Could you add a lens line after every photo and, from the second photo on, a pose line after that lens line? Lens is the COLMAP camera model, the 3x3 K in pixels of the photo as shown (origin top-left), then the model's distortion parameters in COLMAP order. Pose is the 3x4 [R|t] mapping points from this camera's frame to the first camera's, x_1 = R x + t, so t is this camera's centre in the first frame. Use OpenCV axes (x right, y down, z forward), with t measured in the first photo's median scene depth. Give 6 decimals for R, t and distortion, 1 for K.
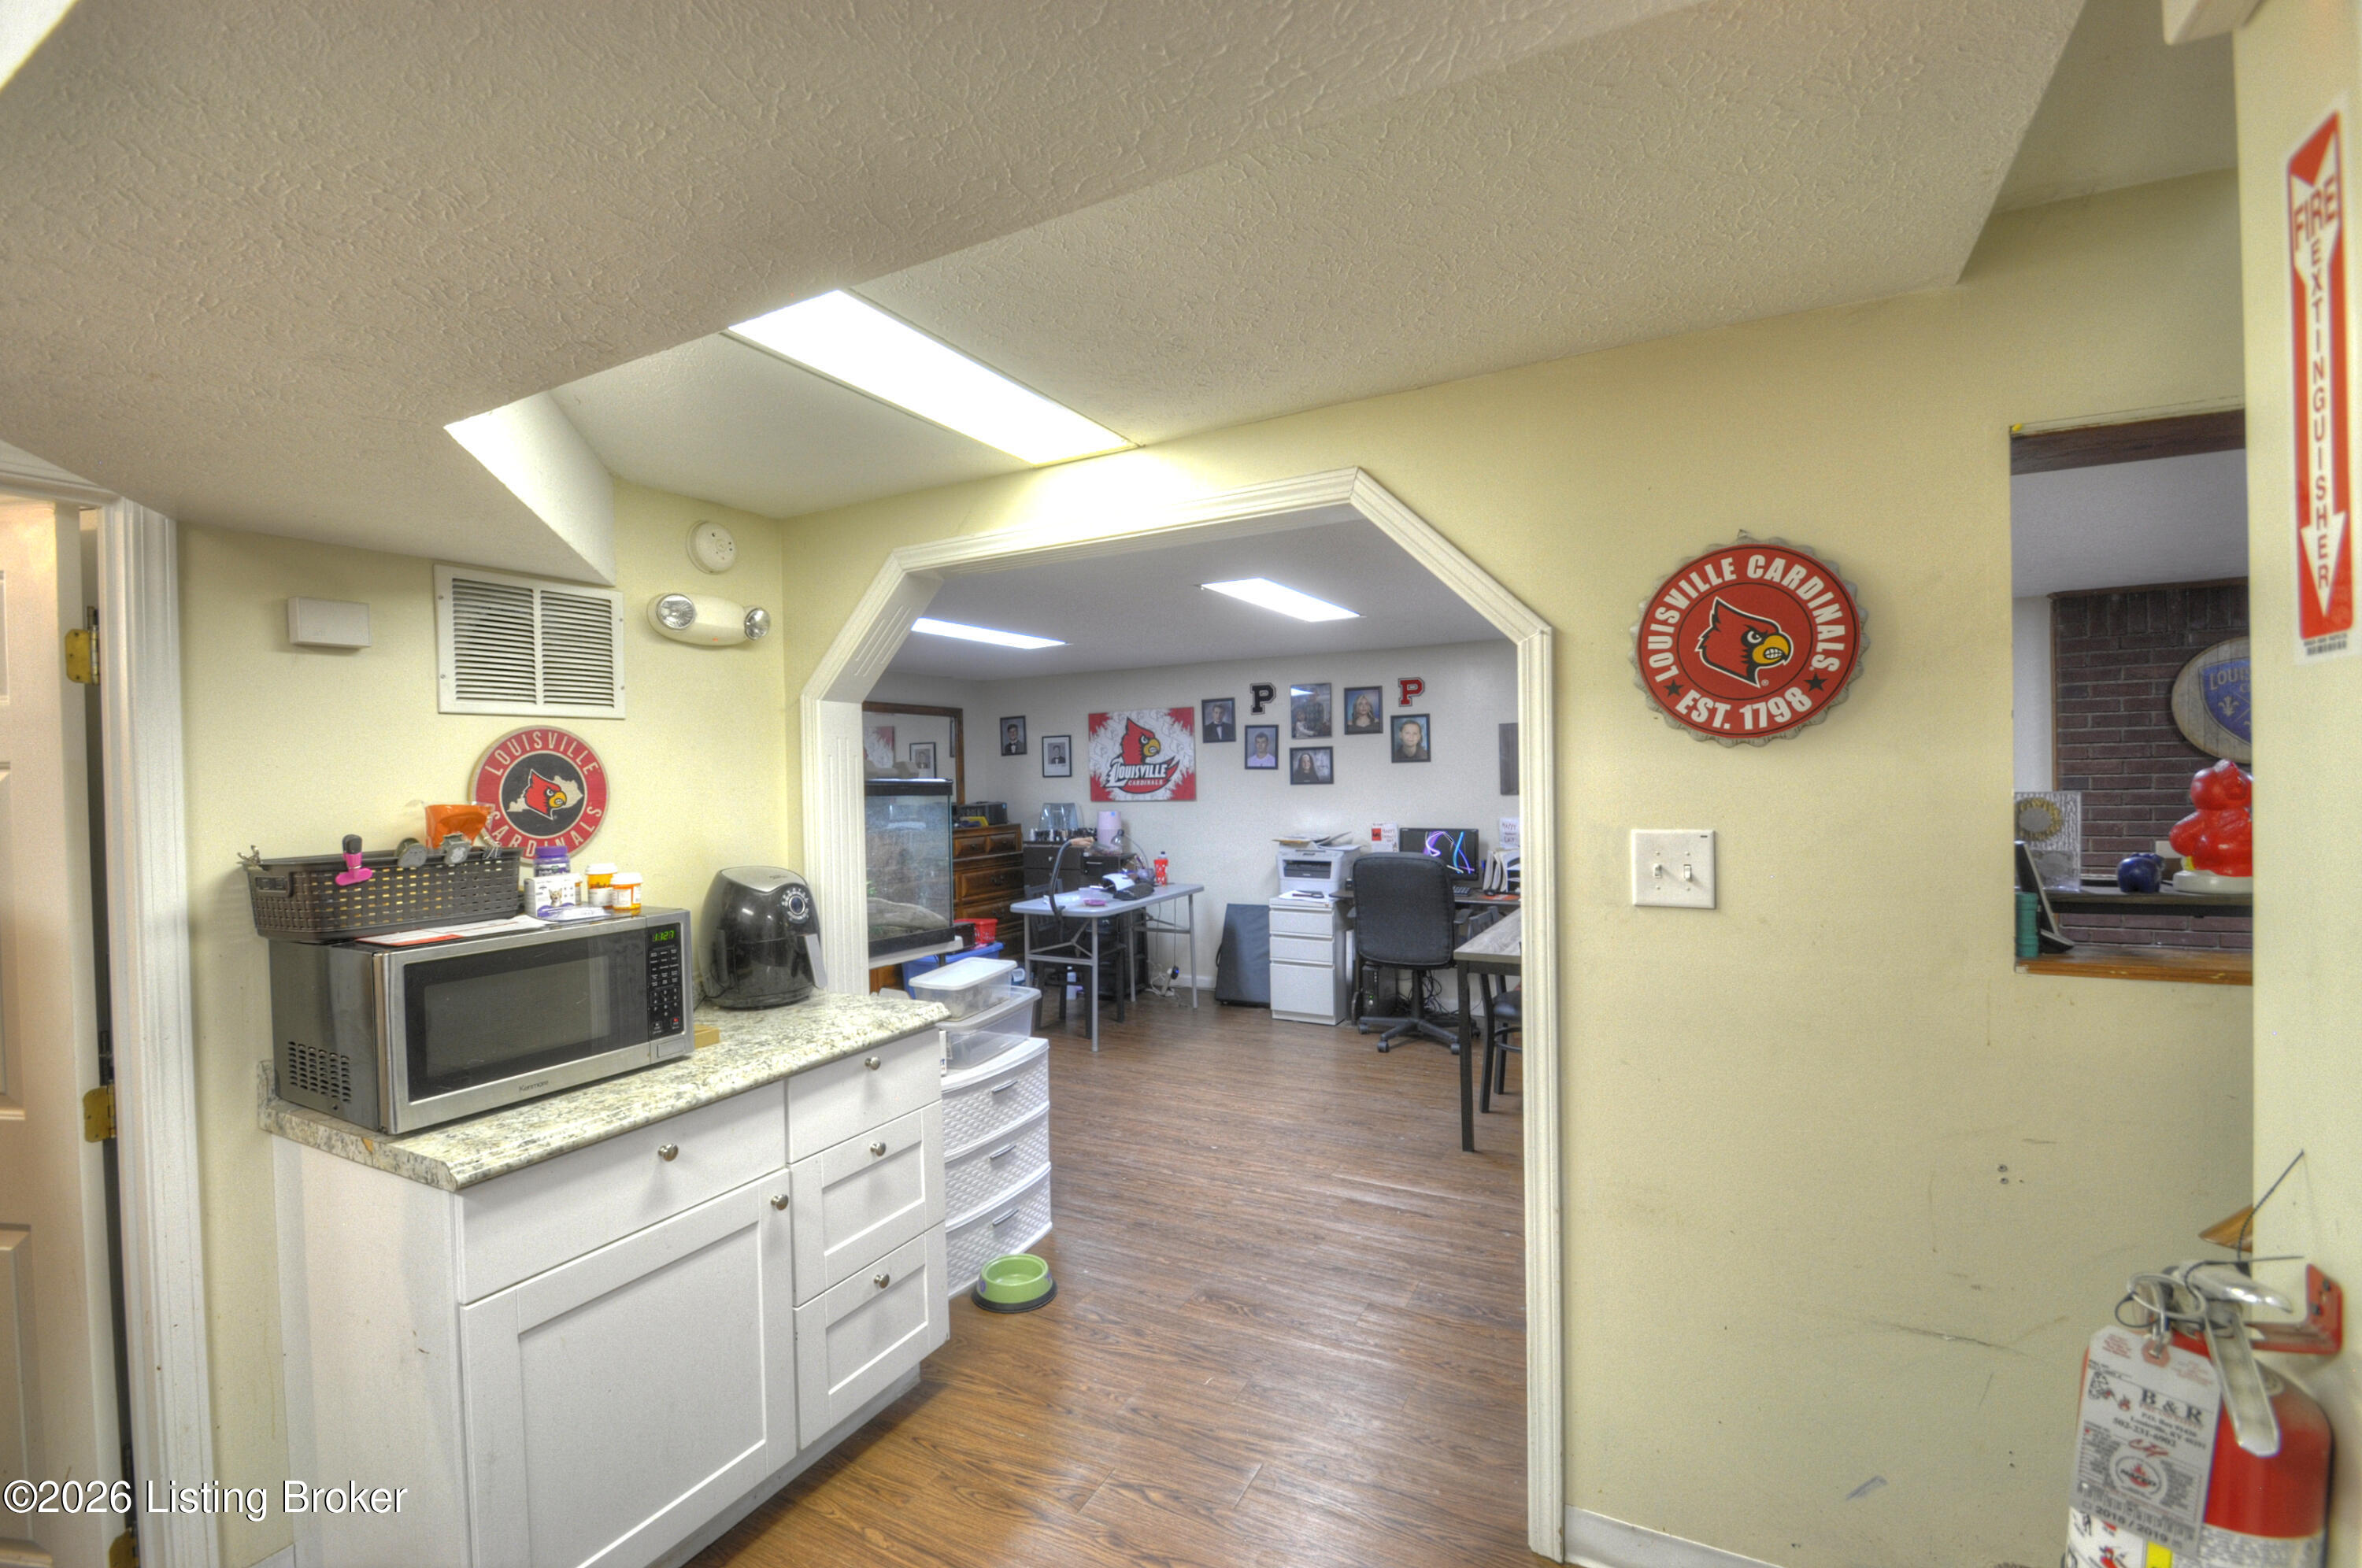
lens RADIAL K [[1035.7, 0, 1176.8], [0, 1035.7, 786.9], [0, 0, 1]] dist [0.002218, -0.008125]
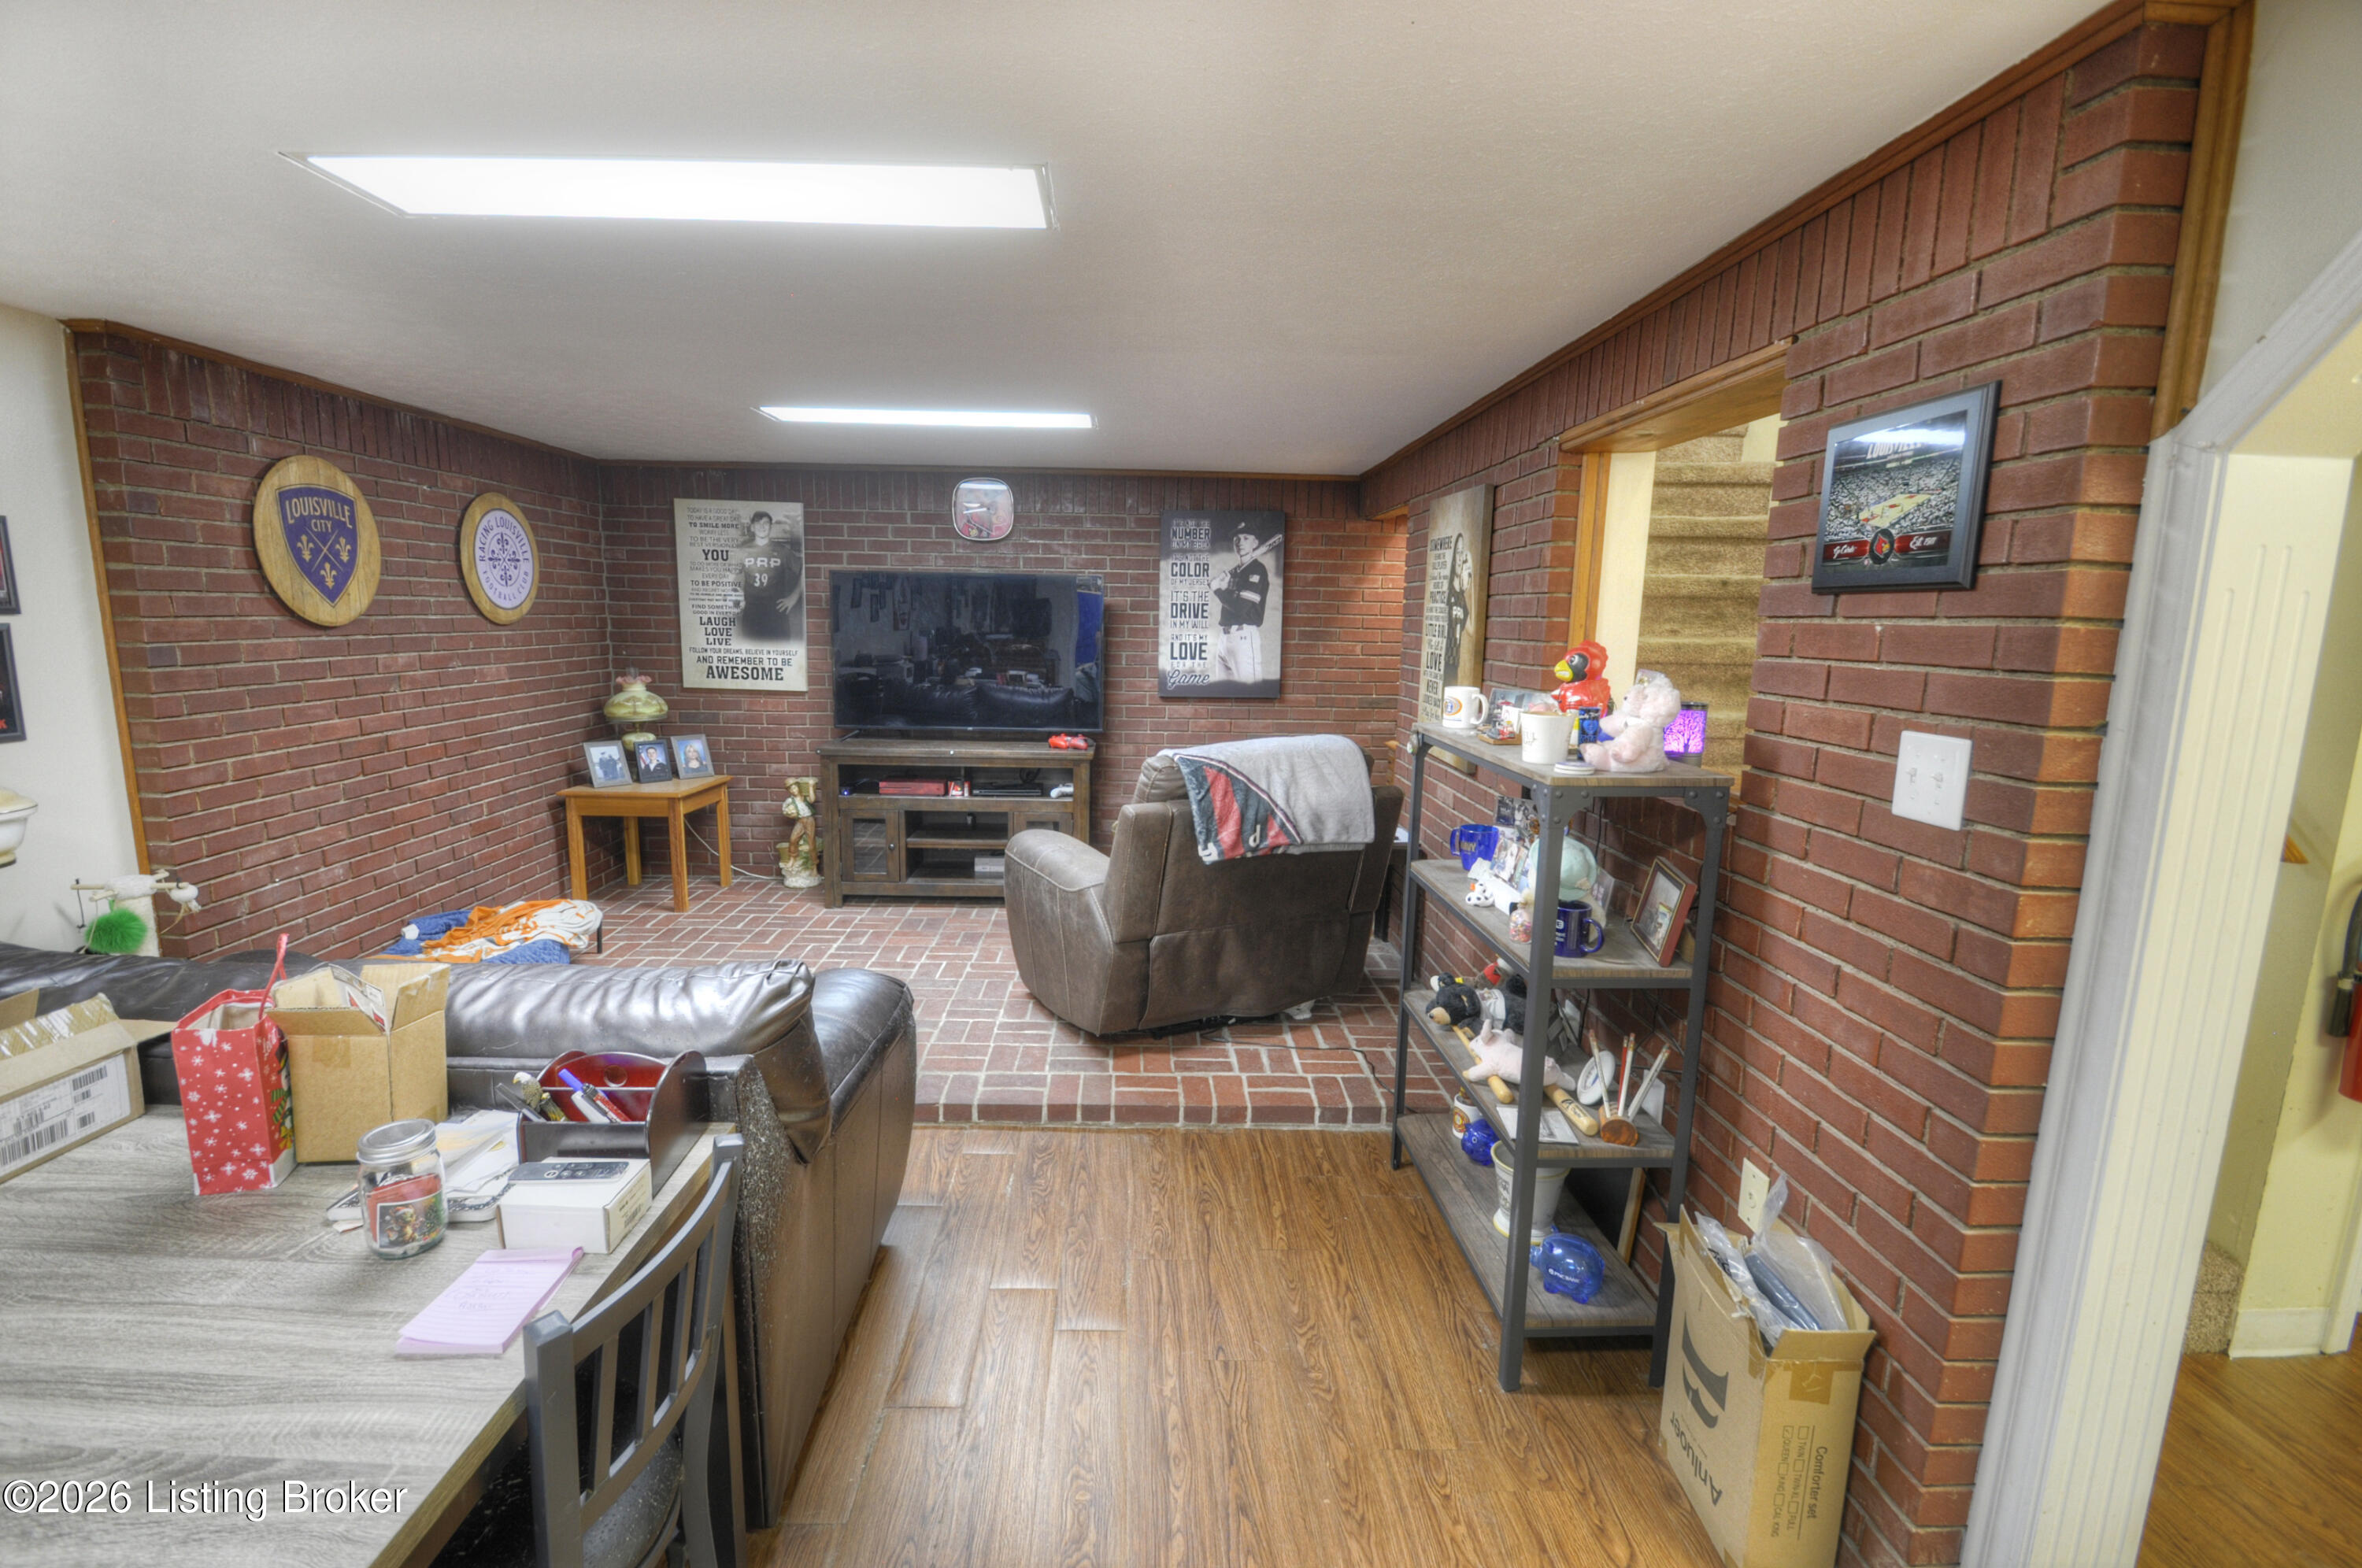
lens RADIAL K [[1035.7, 0, 1170.5], [0, 1035.7, 784.3], [0, 0, 1]] dist [0.002218, -0.008125]
pose [[-0.489203, -0.124031, 0.863305, 0.081000], [0.006441, 0.989296, 0.145783, -0.027275], [-0.872146, 0.076878, -0.483168, 1.622259]]
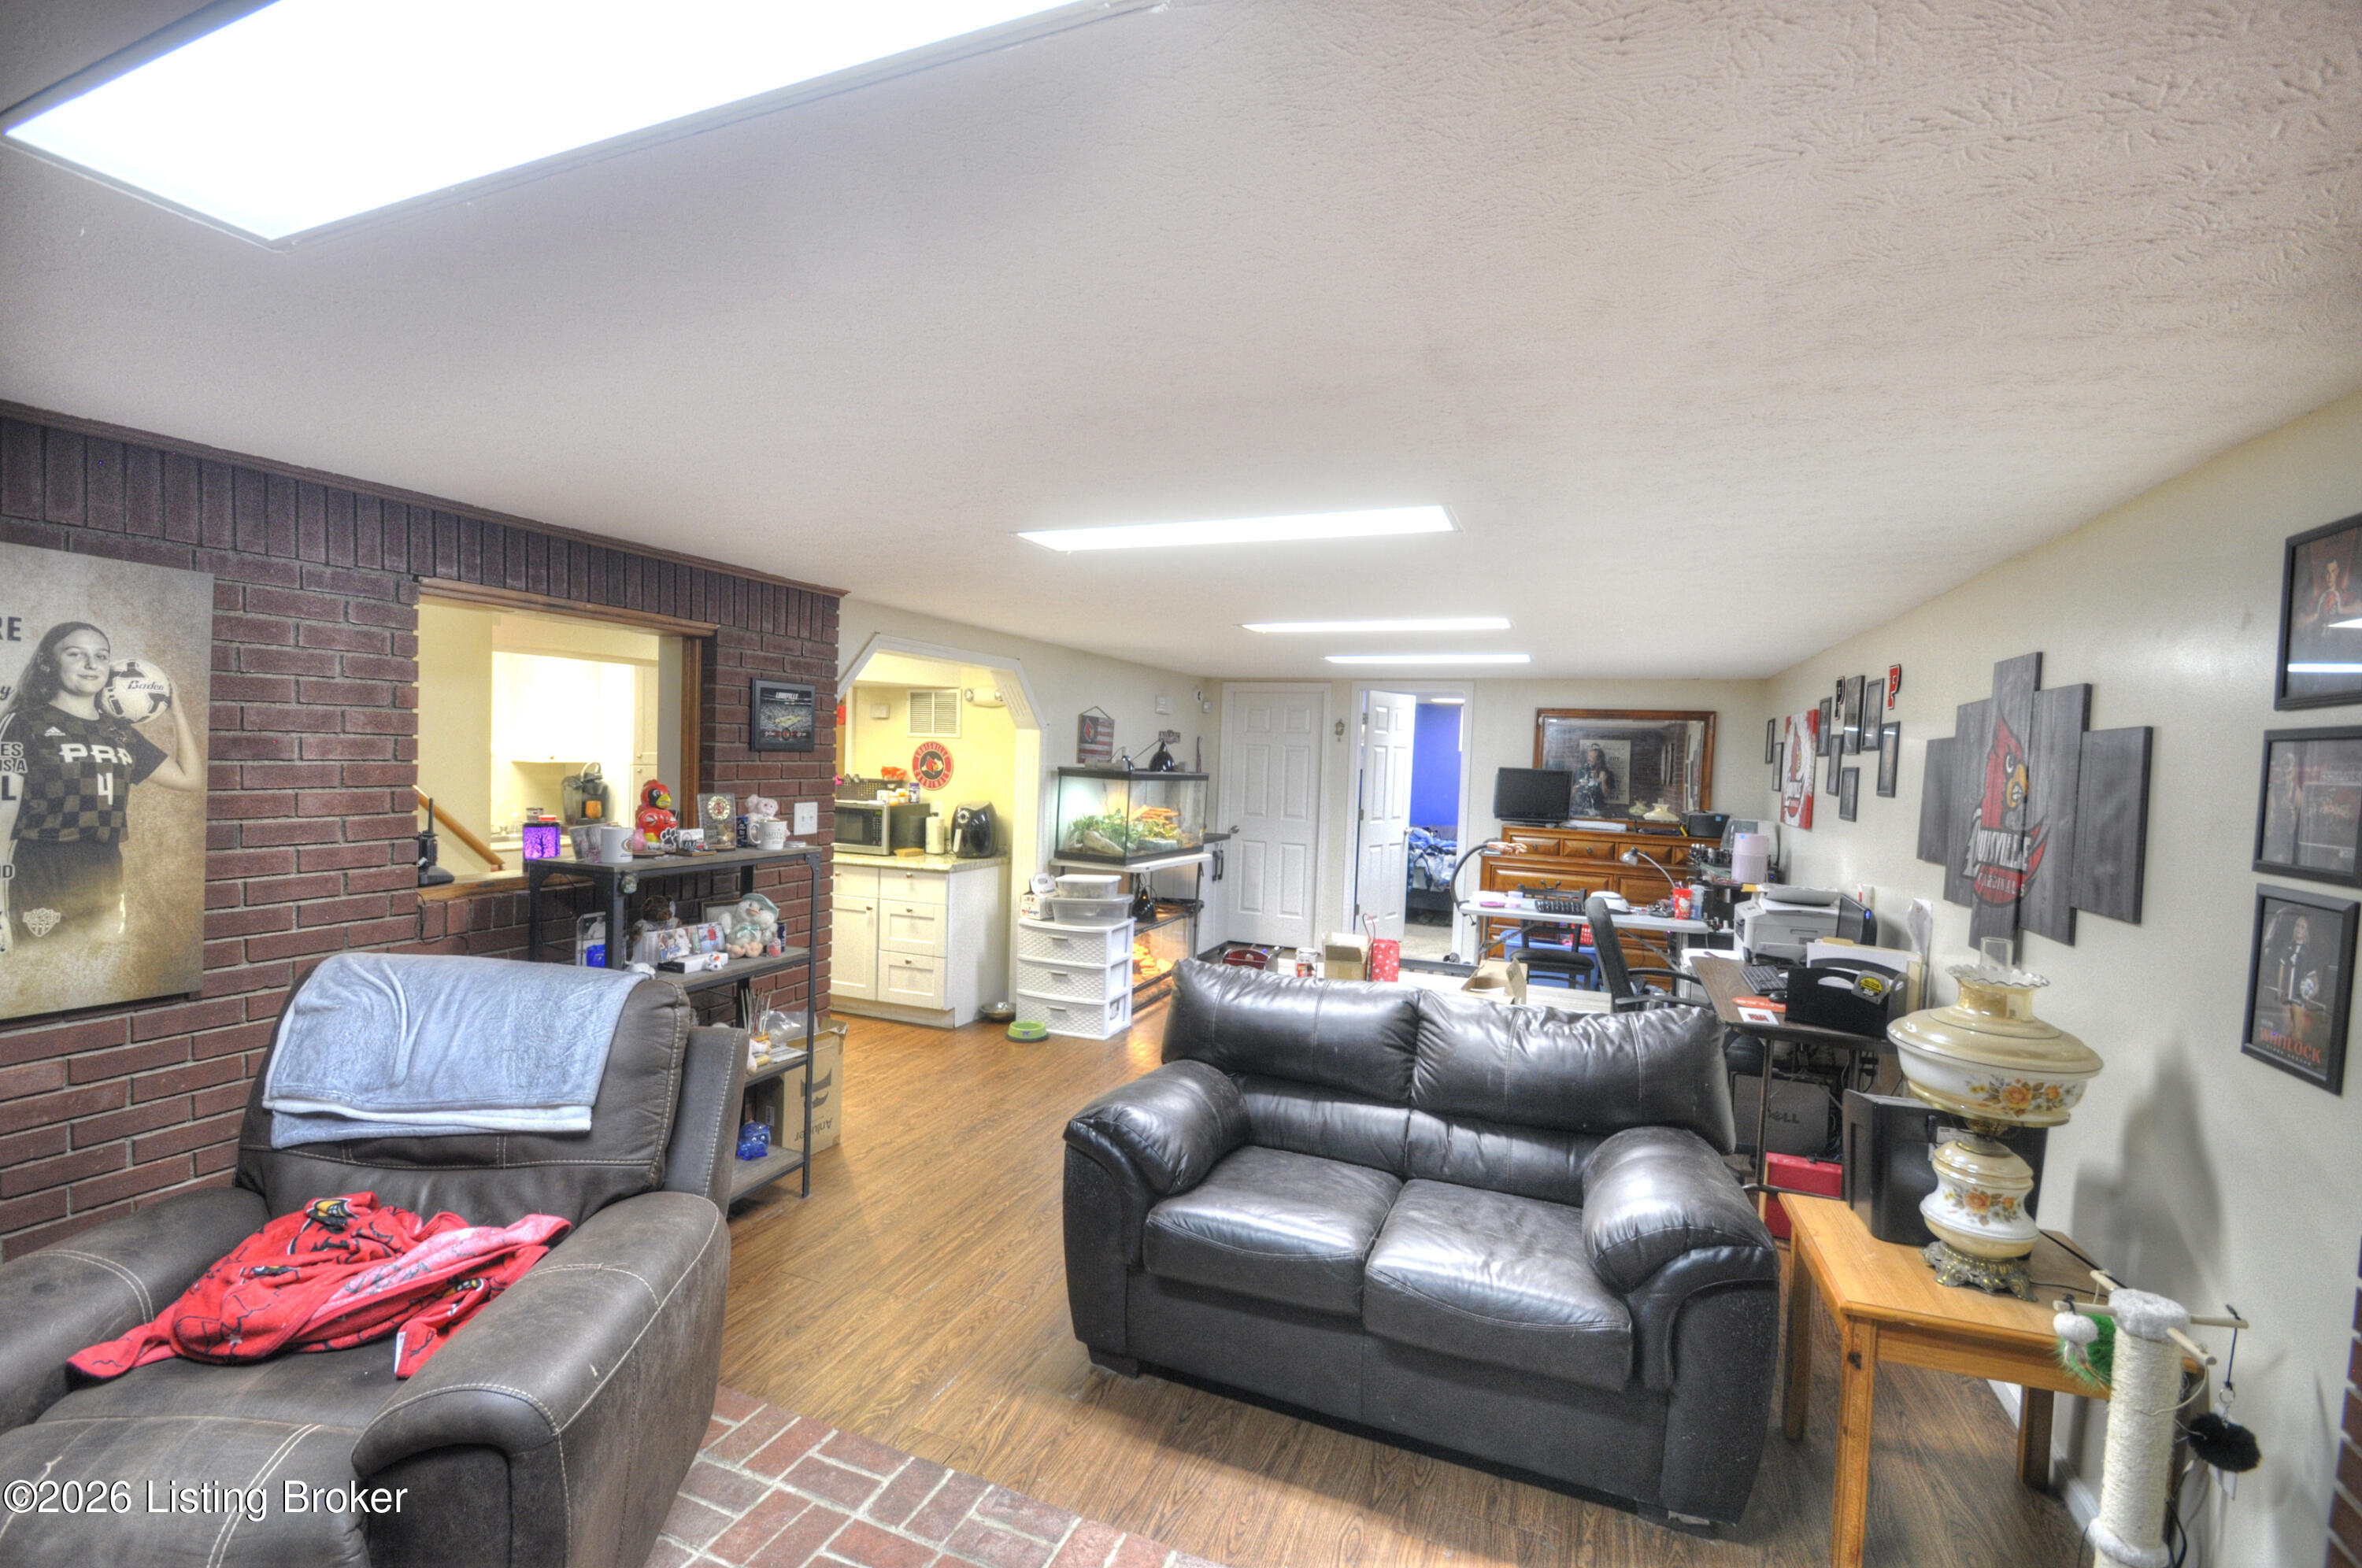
lens RADIAL K [[1035.7, 0, 1177.7], [0, 1035.7, 793.5], [0, 0, 1]] dist [0.002218, -0.008125]
pose [[0.092336, 0.062535, -0.993762, 2.199255], [-0.033422, 0.997658, 0.059674, -0.103360], [0.995167, 0.027704, 0.094210, 1.363869]]
